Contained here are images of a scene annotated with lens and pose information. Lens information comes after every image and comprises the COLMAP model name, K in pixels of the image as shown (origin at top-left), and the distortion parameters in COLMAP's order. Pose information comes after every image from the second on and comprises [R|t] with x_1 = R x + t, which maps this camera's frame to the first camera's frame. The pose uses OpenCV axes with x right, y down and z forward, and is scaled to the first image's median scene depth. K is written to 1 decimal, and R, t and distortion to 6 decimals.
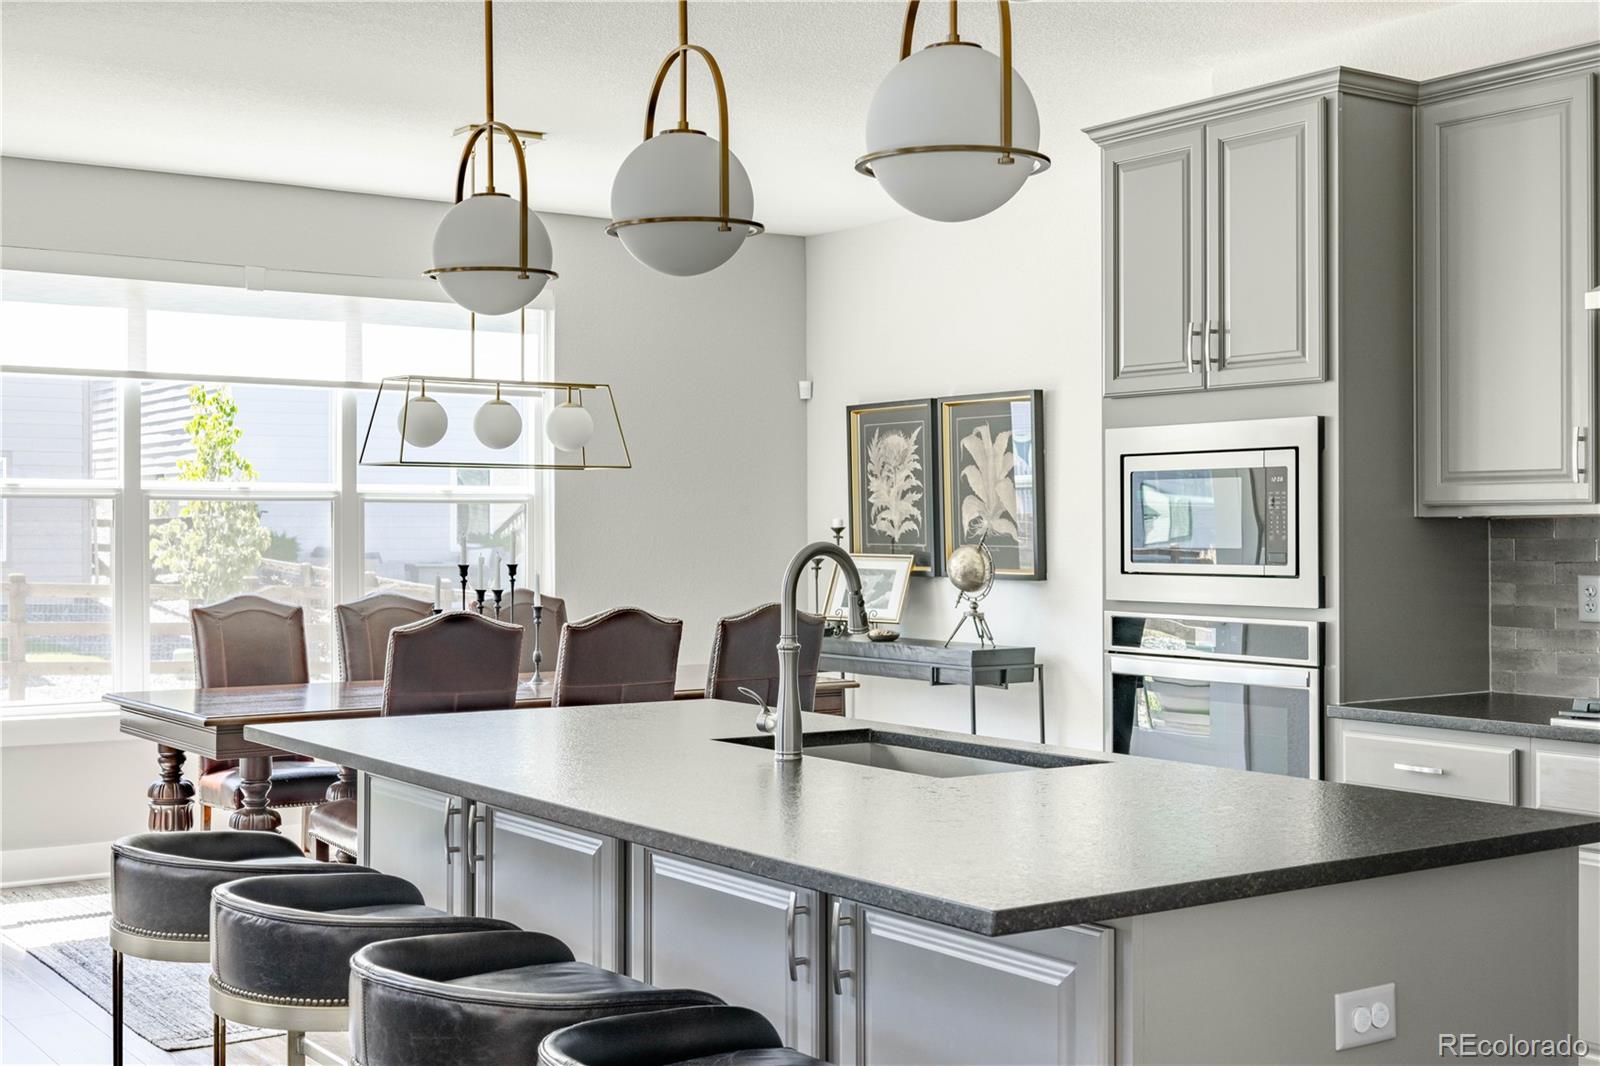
lens RADIAL K [[1935.3, 0, 790.5], [0, 1935.3, 529.8], [0, 0, 1]] dist [-0.039139, 0.000000]
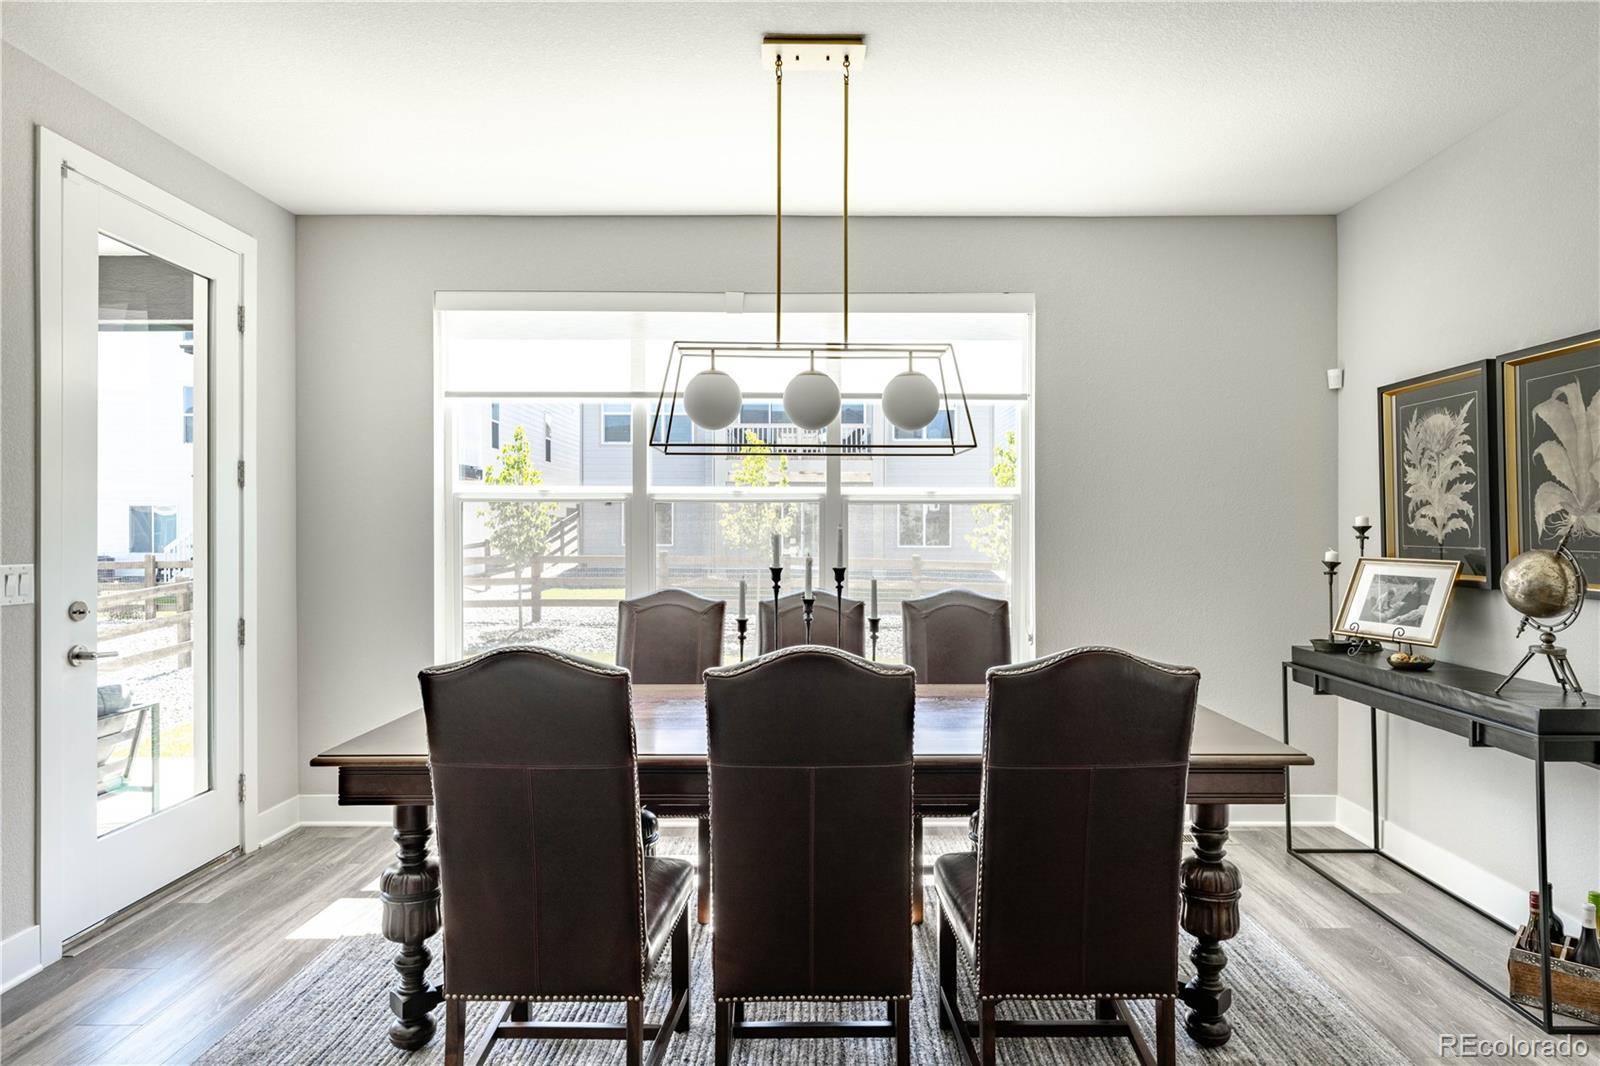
lens RADIAL K [[930.6, 0, 822.5], [0, 930.6, 535.2], [0, 0, 1]] dist [-0.003573, -0.003702]
pose [[0.821920, 0.003984, -0.569589, 0.067692], [-0.002032, 0.999990, 0.004062, 0.001675], [0.569599, -0.002182, 0.821920, 0.557962]]
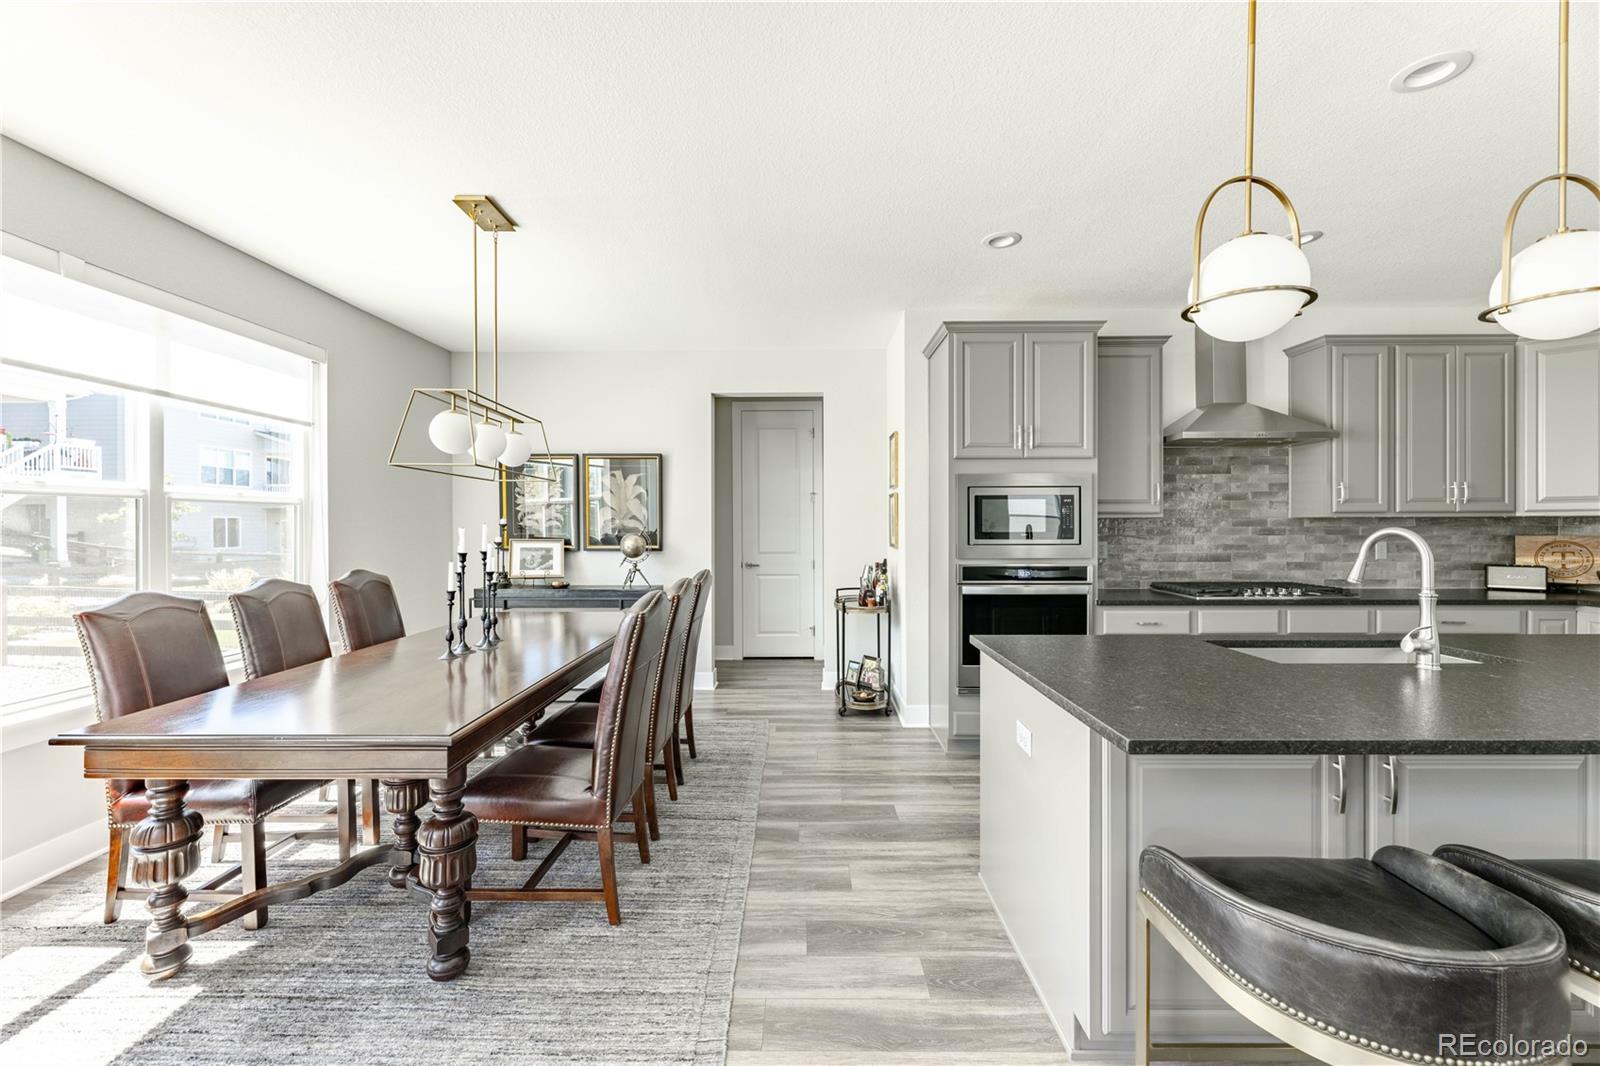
lens RADIAL K [[644.2, 0, 803.1], [0, 644.2, 525.8], [0, 0, 1]] dist [-0.001778, -0.000752]
pose [[0.576495, -0.000042, 0.817100, -0.311090], [0.002303, 0.999996, -0.001573, 0.001996], [-0.817097, 0.002789, 0.576493, 0.486233]]
